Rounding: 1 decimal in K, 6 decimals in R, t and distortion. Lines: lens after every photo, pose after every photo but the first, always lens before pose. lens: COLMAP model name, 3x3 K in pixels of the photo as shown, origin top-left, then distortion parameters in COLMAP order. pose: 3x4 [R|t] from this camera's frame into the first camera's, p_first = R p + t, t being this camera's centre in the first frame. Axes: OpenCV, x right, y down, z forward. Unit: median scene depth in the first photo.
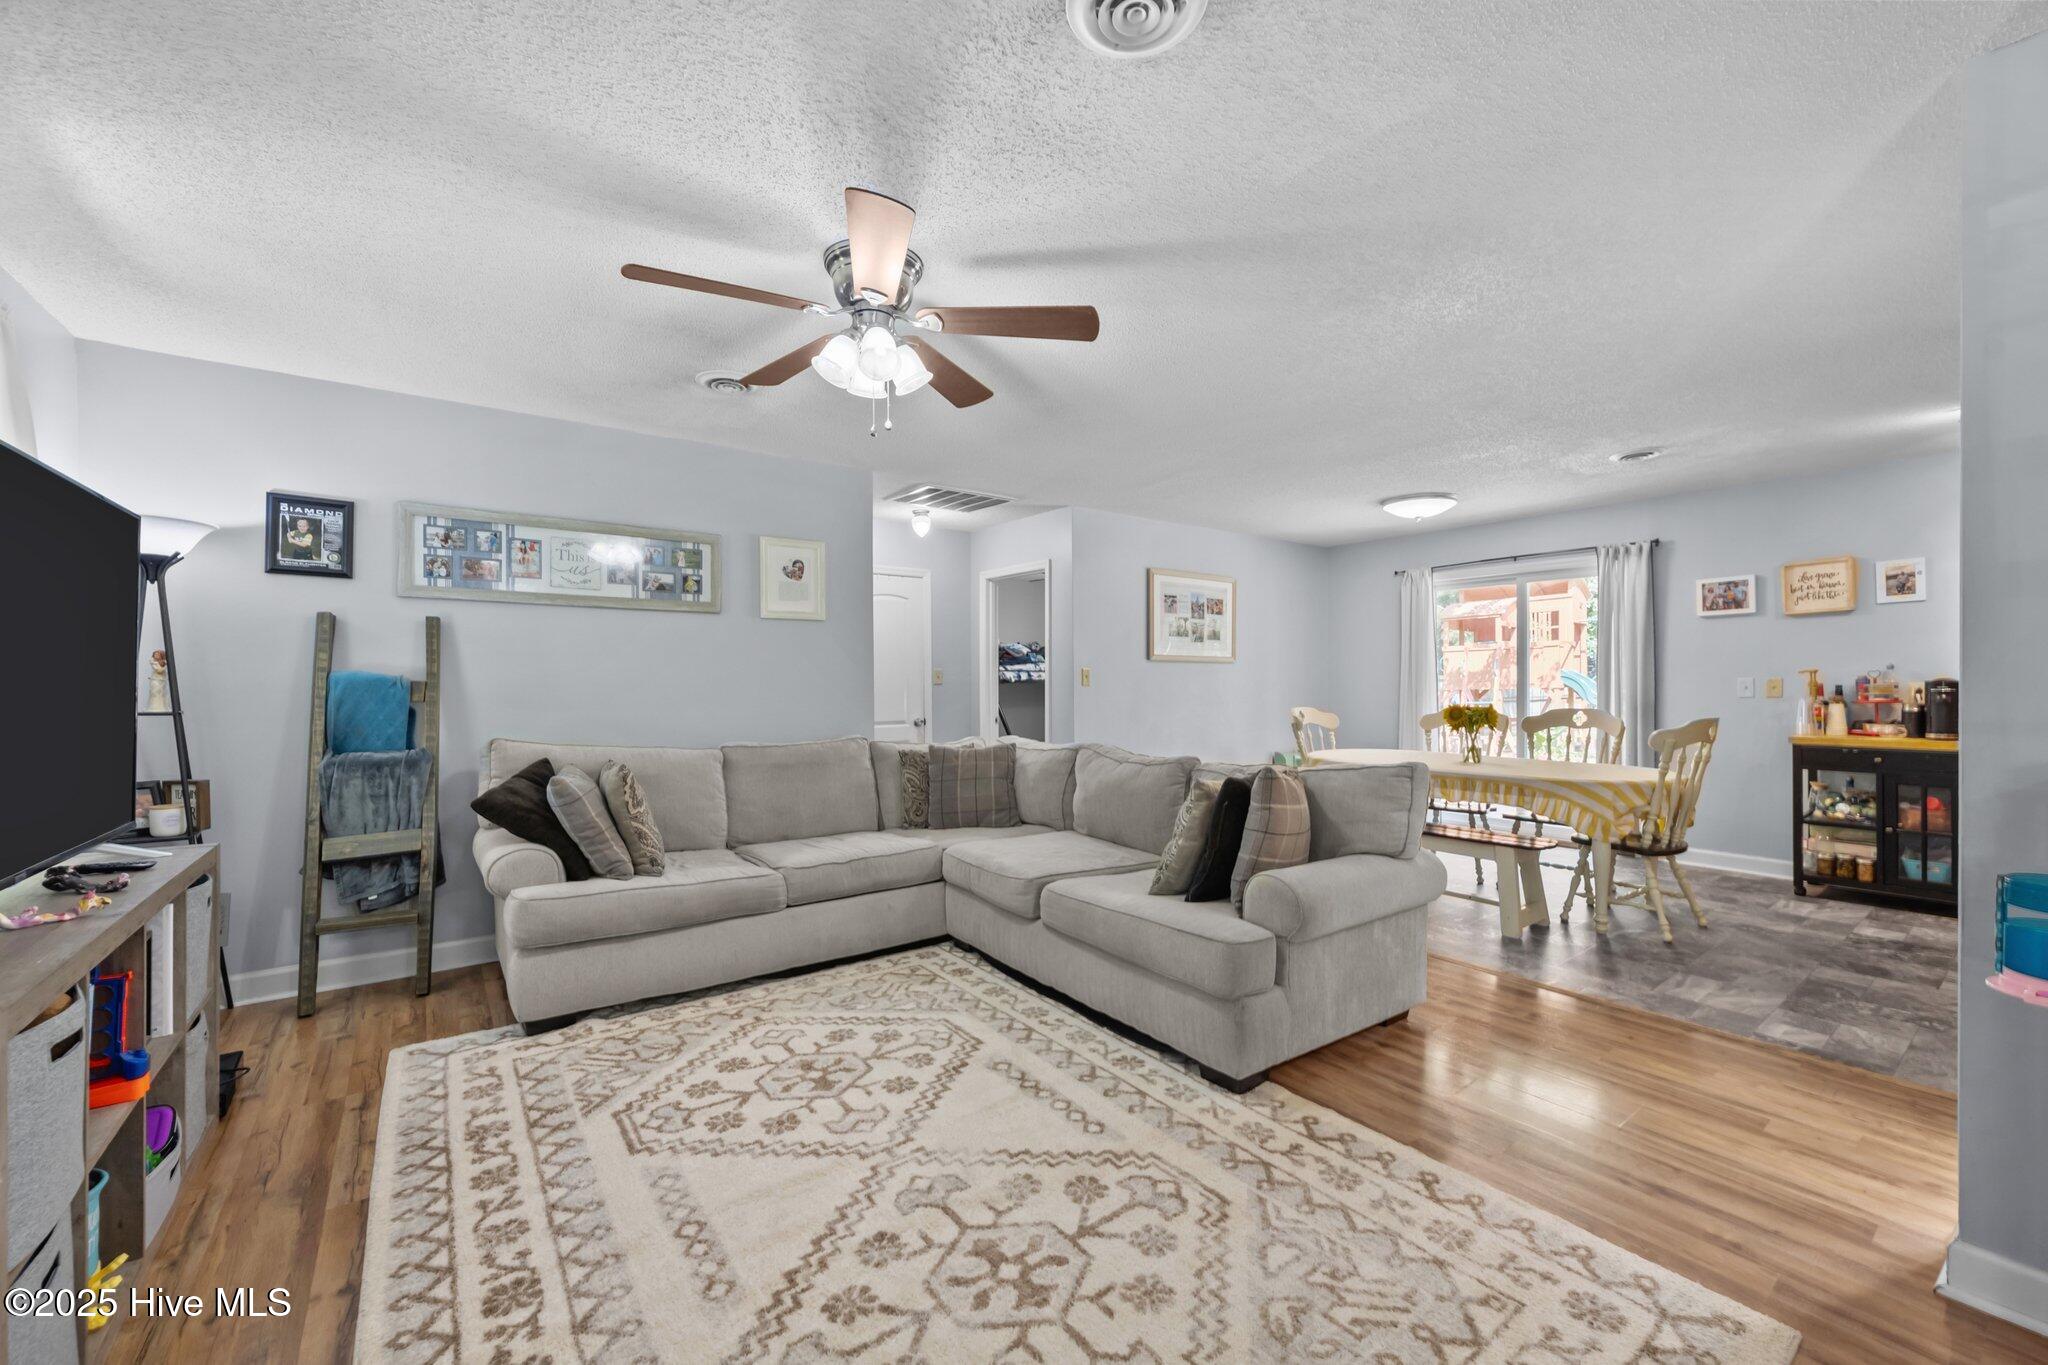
lens RADIAL K [[809.2, 0, 1031.6], [0, 809.2, 689.9], [0, 0, 1]] dist [-0.000229, 0.000718]
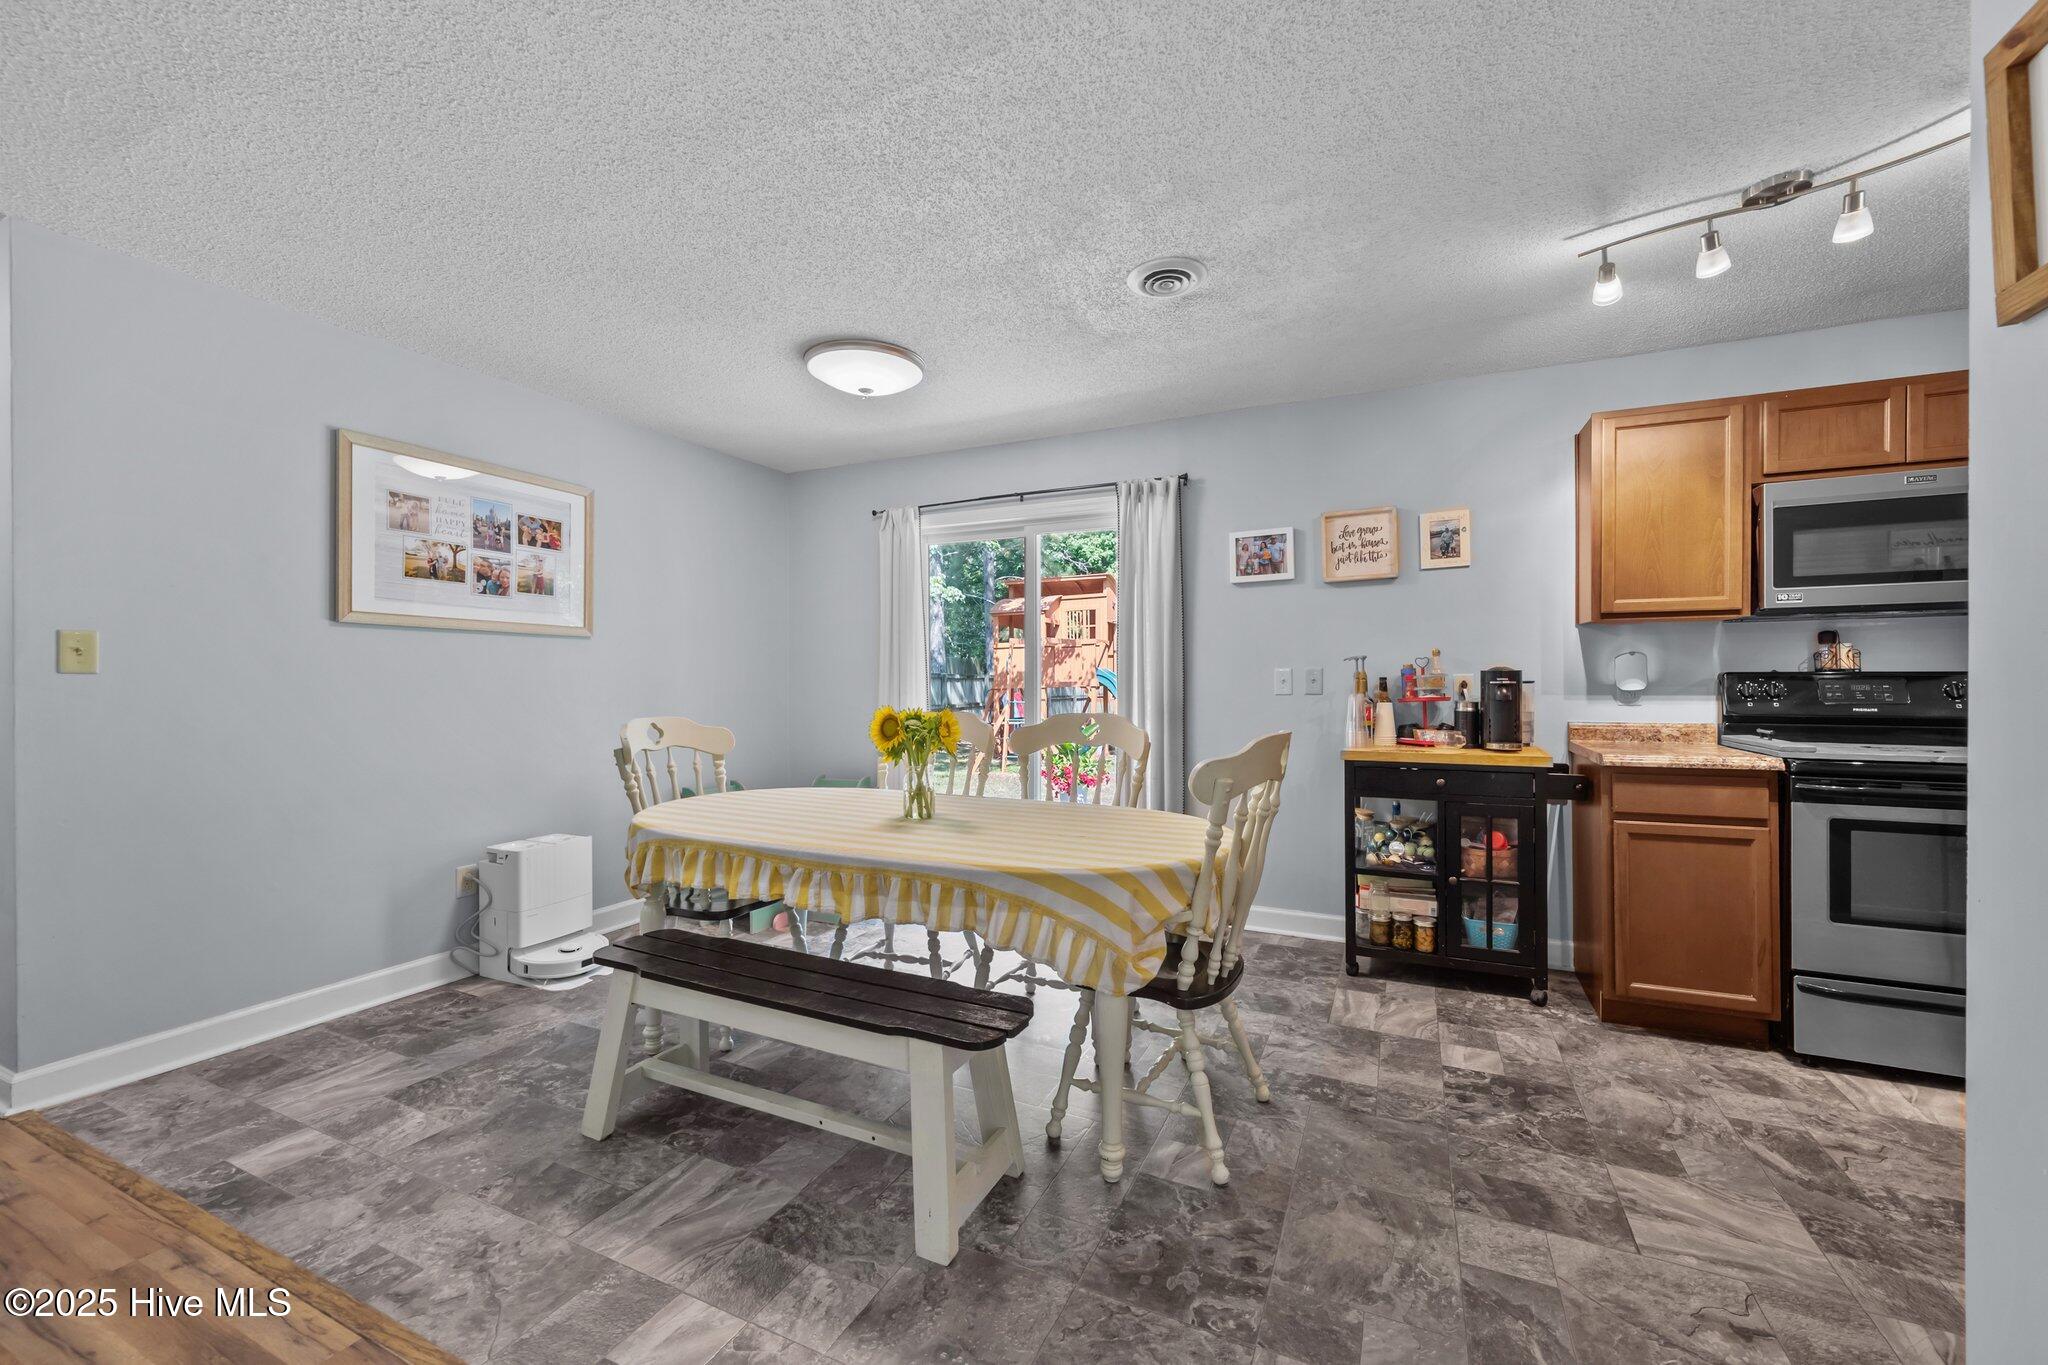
lens RADIAL K [[809.2, 0, 1029.9], [0, 809.2, 681.8], [0, 0, 1]] dist [-0.000229, 0.000718]
pose [[0.884255, 0.002752, 0.466995, 0.538022], [0.001691, 0.999957, -0.009095, 0.006802], [-0.467000, 0.008832, 0.884213, 0.734283]]
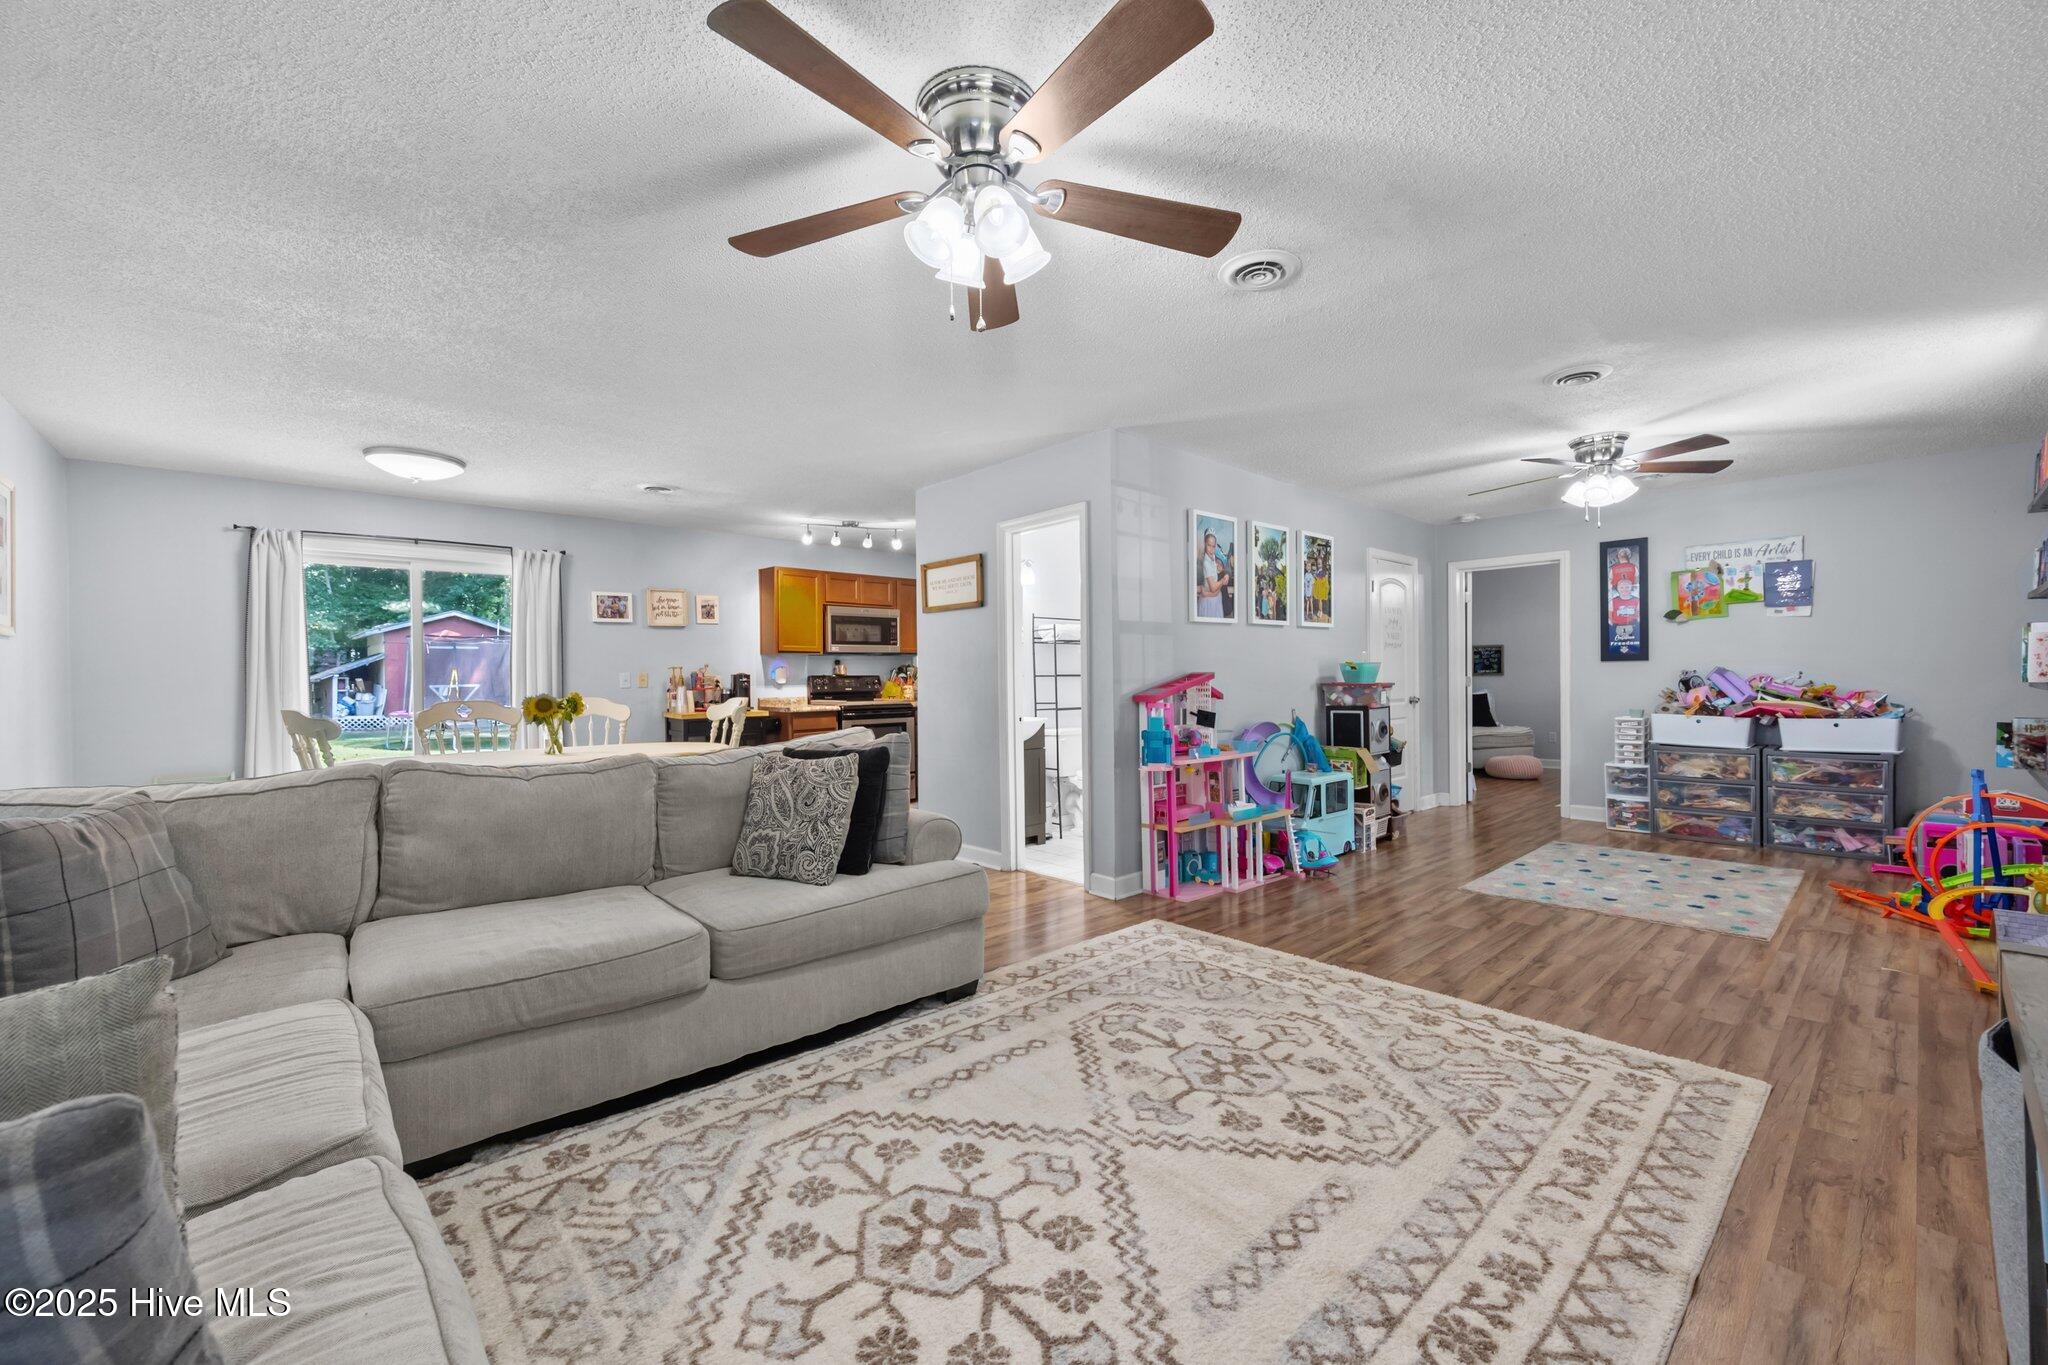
lens RADIAL K [[809.2, 0, 1033.4], [0, 809.2, 688.9], [0, 0, 1]] dist [-0.000229, 0.000718]
pose [[-0.093857, -0.006223, 0.995566, -0.731183], [0.022081, 0.999721, 0.008331, 0.022446], [-0.995341, 0.022765, -0.093694, 0.765545]]
